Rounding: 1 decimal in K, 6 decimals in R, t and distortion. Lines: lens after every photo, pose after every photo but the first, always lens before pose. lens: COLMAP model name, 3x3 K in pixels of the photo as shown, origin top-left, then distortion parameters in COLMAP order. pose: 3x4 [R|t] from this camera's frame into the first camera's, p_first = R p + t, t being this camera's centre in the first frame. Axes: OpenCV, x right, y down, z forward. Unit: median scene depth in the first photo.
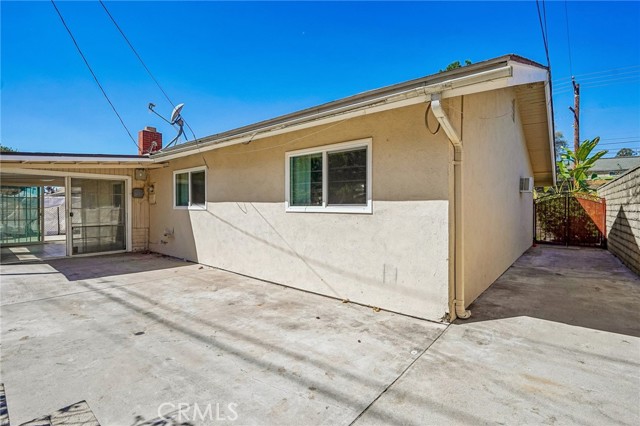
lens RADIAL K [[294.2, 0, 320.0], [0, 294.2, 211.2], [0, 0, 1]] dist [-0.008123, 0.001022]
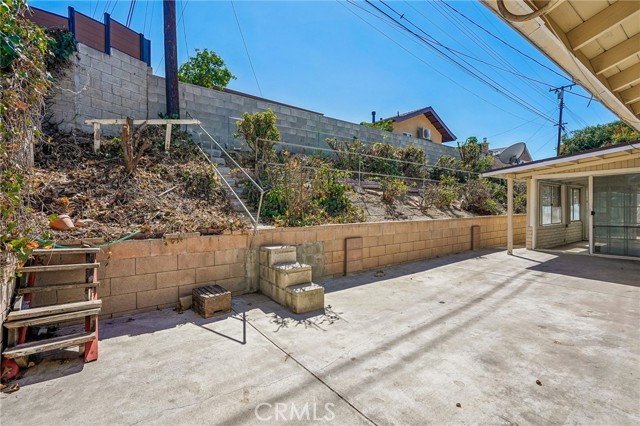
lens RADIAL K [[294.2, 0, 319.6], [0, 294.2, 210.9], [0, 0, 1]] dist [-0.008123, 0.001022]
pose [[-0.242452, 0.010097, -0.970111, 0.736167], [-0.004968, 0.999920, 0.011649, -0.003908], [0.970151, 0.007644, -0.242383, 0.734840]]
